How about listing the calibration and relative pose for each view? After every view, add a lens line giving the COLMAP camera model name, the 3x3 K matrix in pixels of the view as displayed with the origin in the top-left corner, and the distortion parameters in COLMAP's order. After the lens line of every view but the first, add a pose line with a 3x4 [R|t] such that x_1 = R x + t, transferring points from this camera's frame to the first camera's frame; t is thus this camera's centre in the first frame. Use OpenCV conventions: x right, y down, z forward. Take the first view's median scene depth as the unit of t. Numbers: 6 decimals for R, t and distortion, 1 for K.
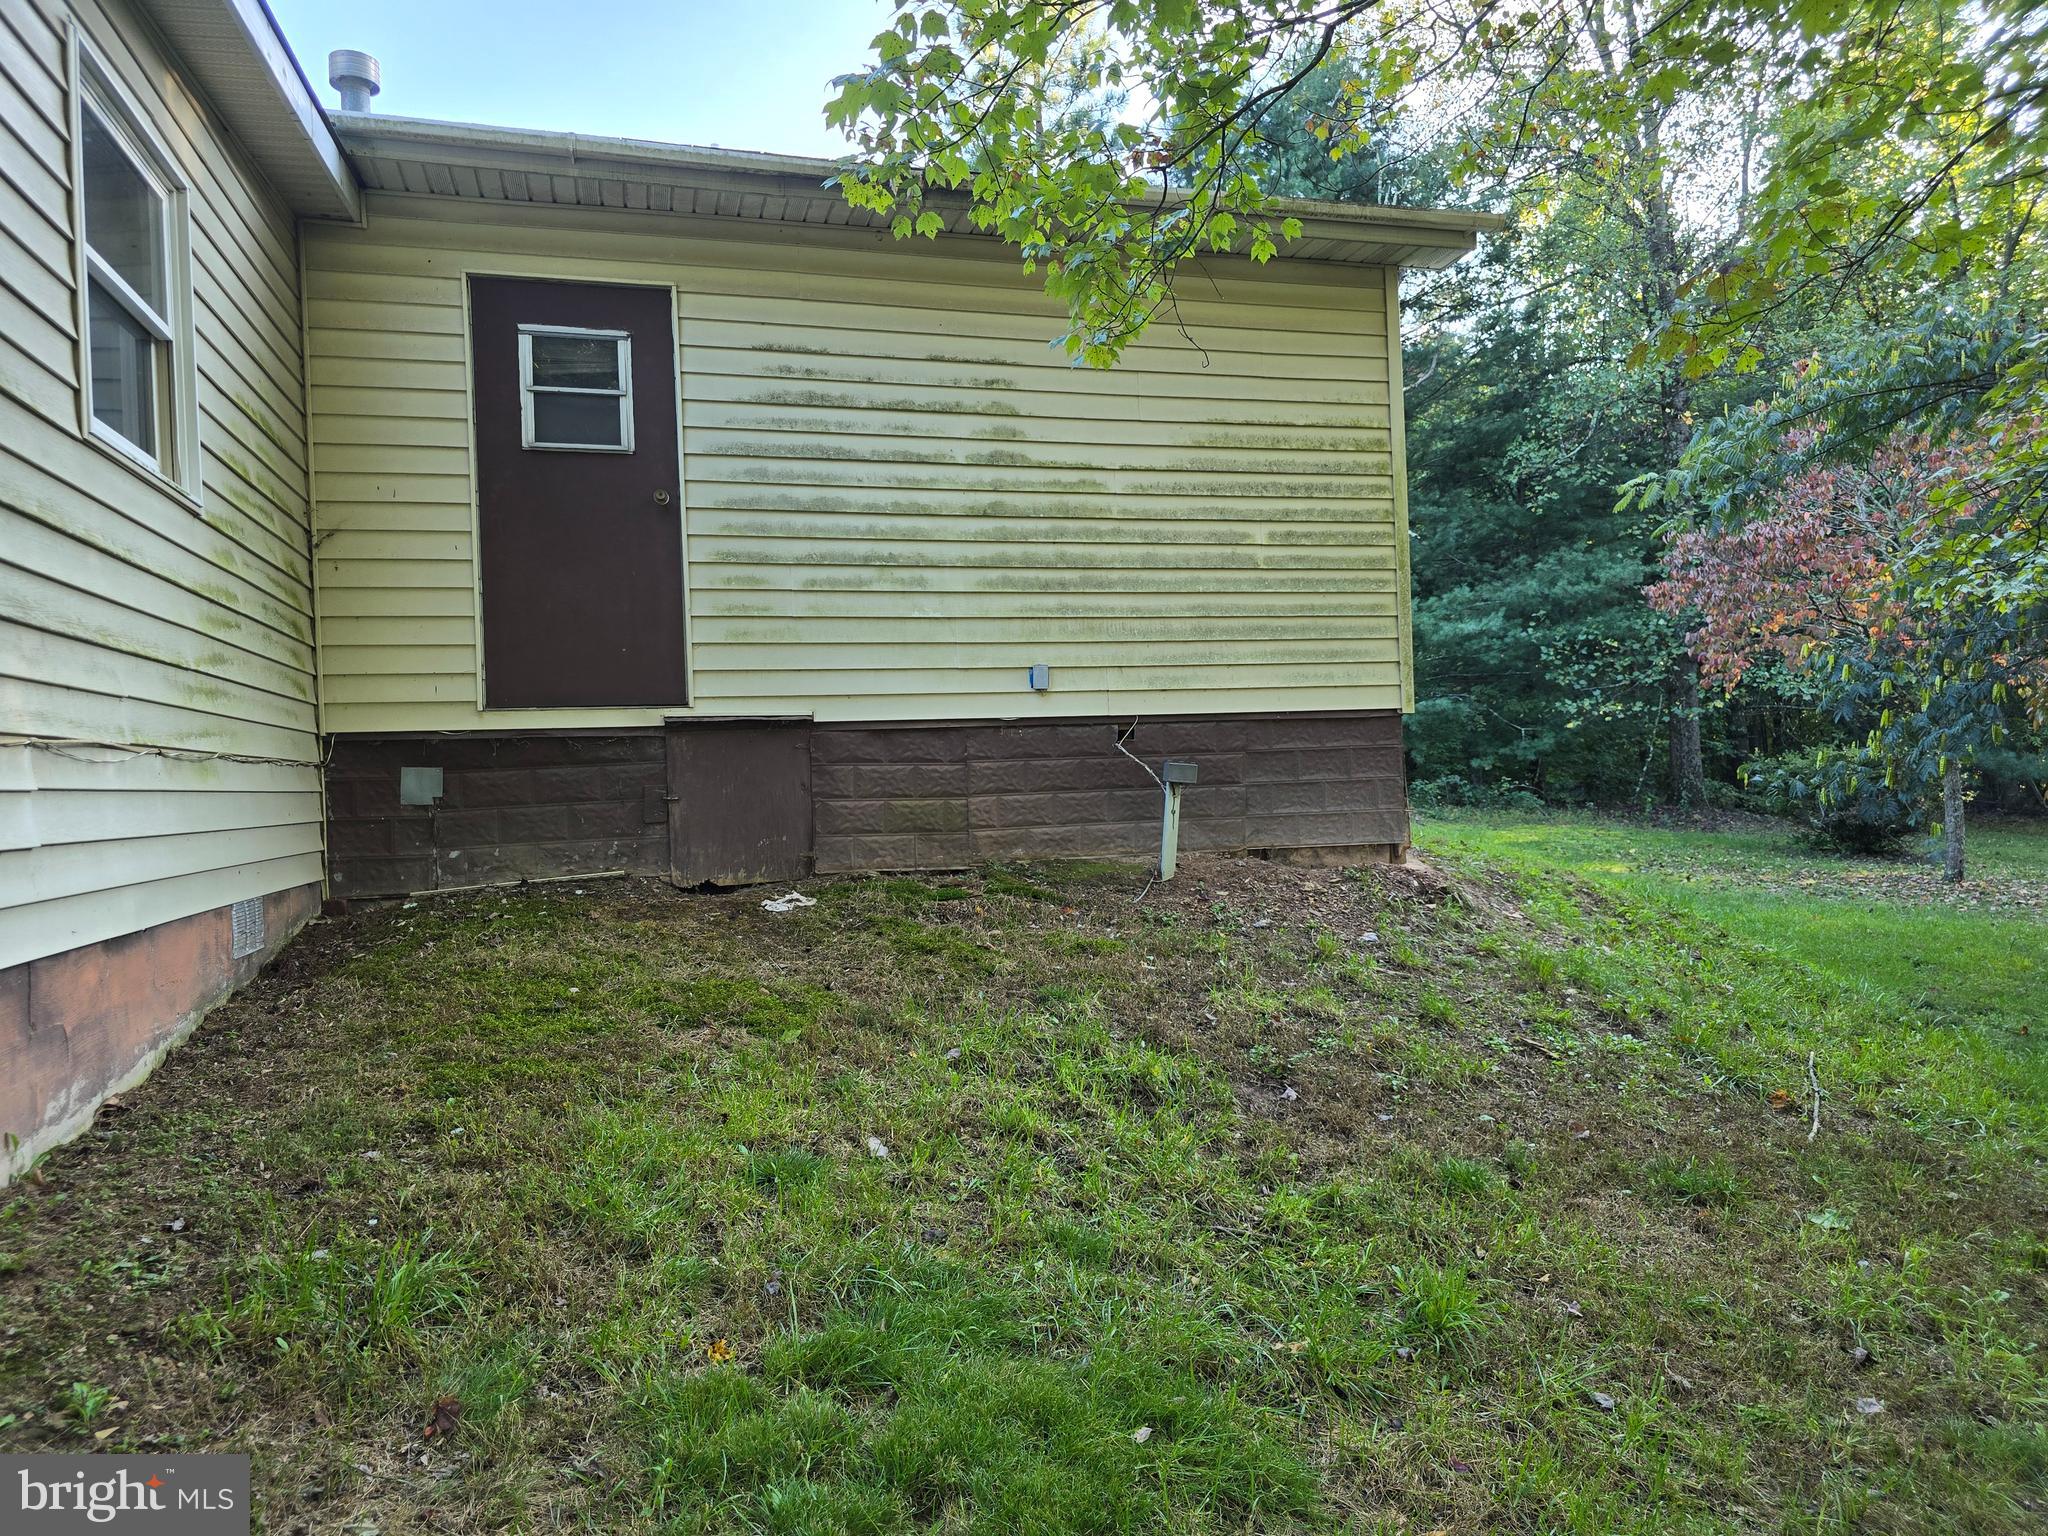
lens RADIAL K [[1404.3, 0, 1023.7], [0, 1404.3, 762.8], [0, 0, 1]] dist [0.046083, -0.035662]
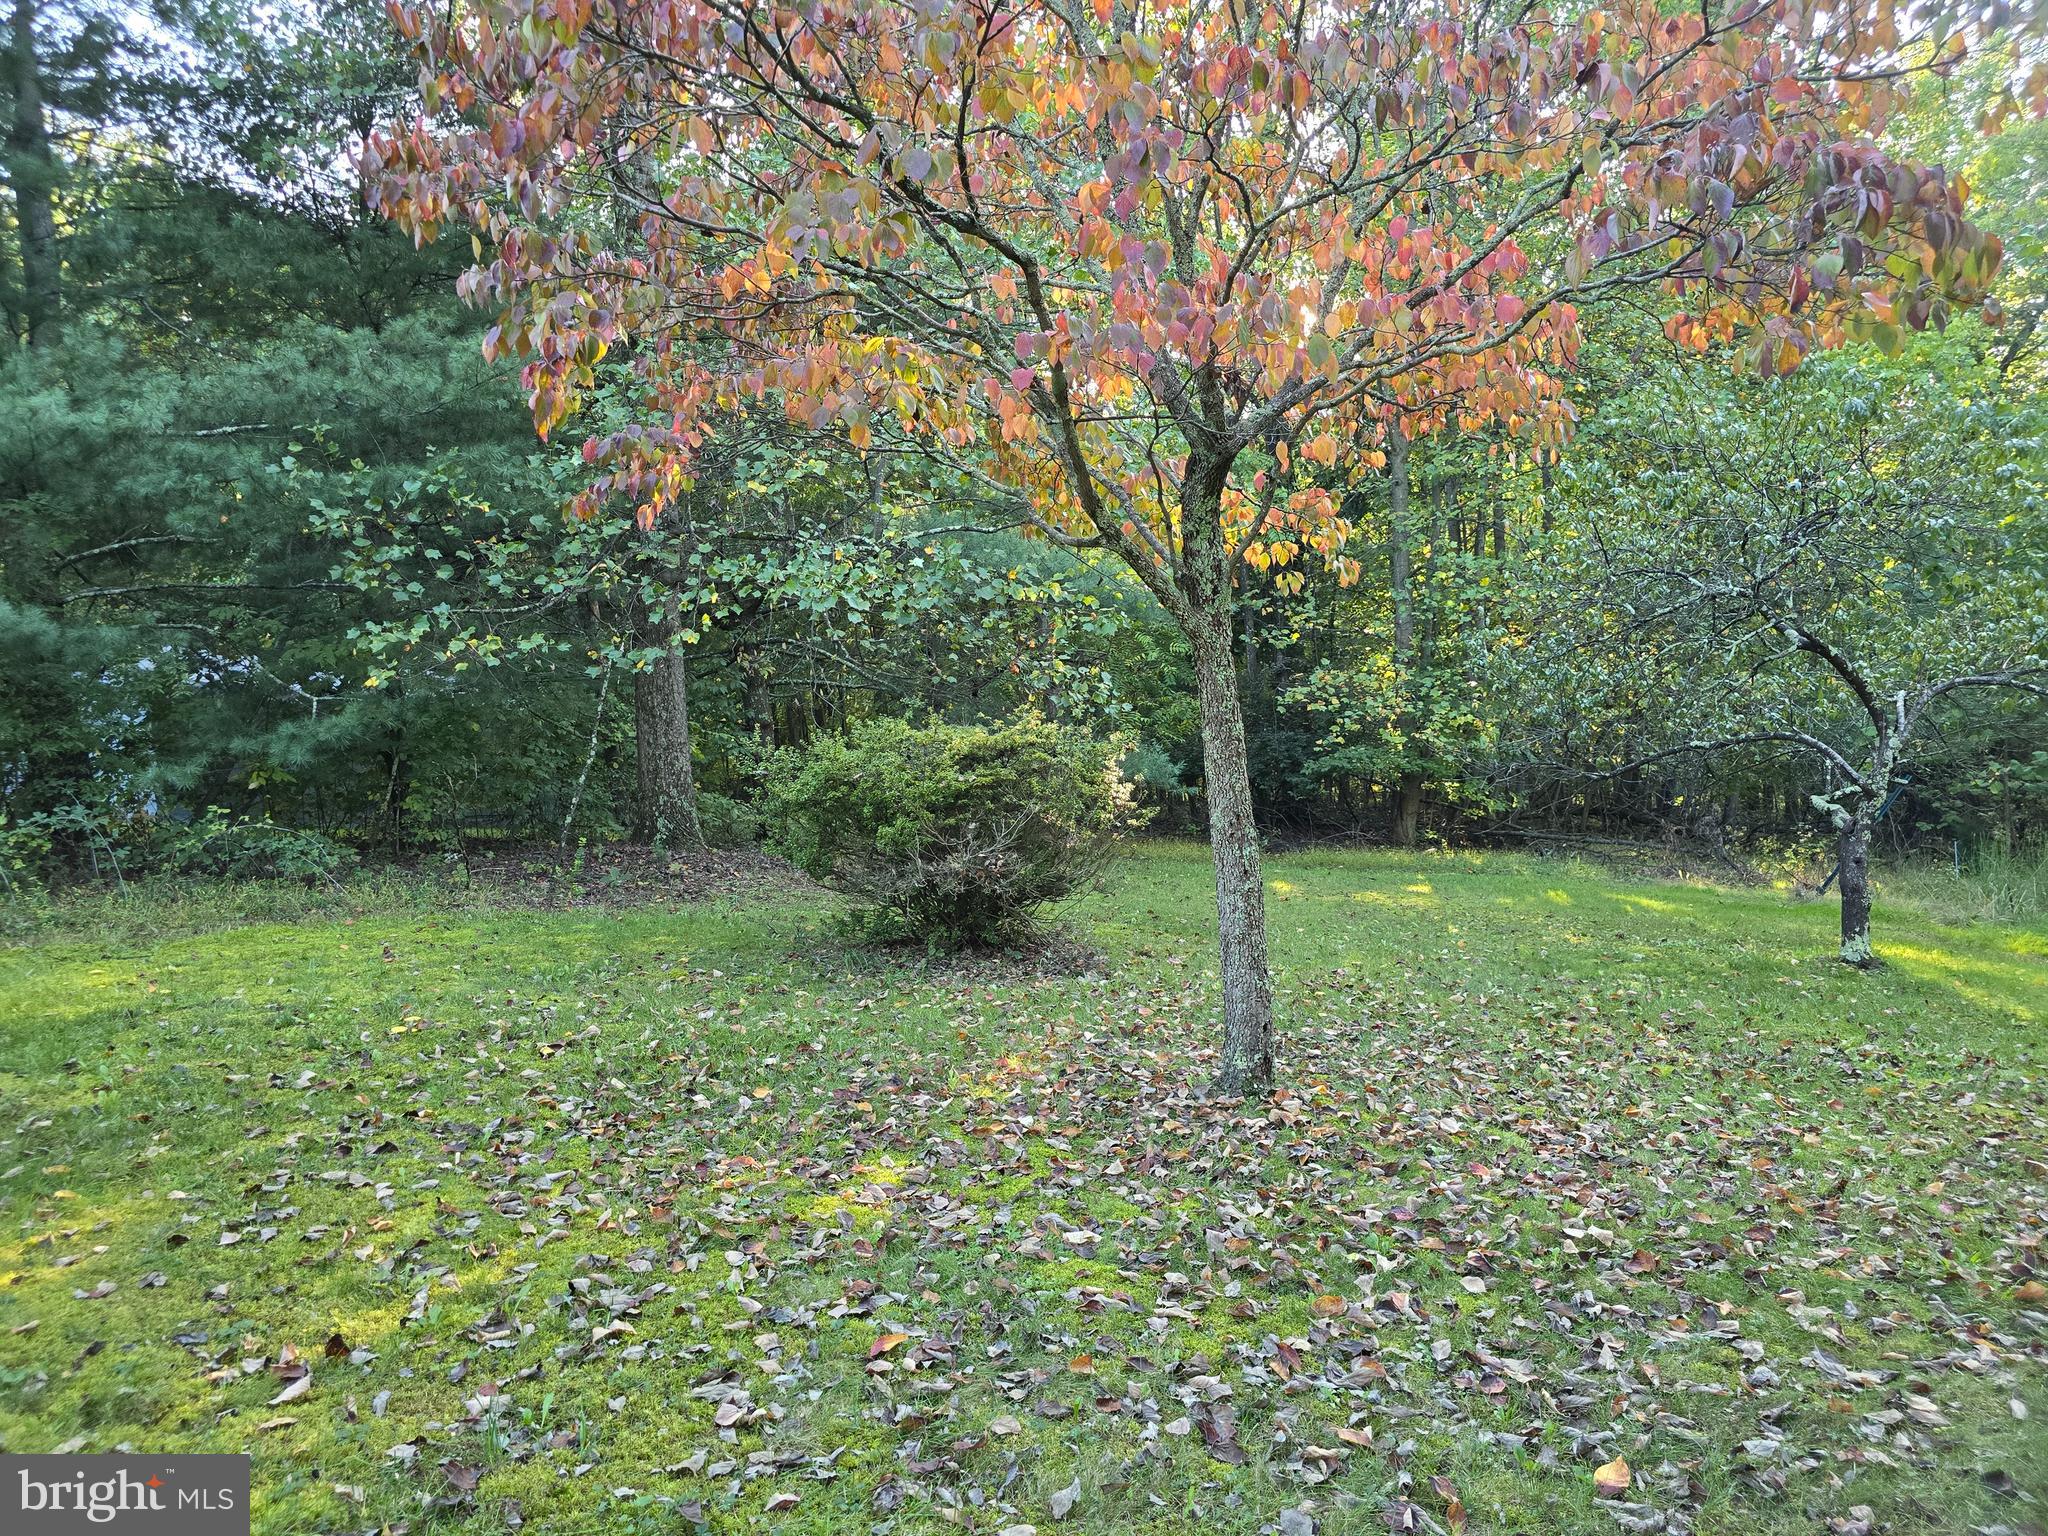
lens RADIAL K [[1404.3, 0, 1023.9], [0, 1404.3, 765.5], [0, 0, 1]] dist [0.046083, -0.035662]
pose [[0.810982, -0.016854, 0.584828, 0.294477], [0.020478, 0.999790, 0.000415, 0.002748], [-0.584712, 0.011640, 0.811157, 0.535830]]
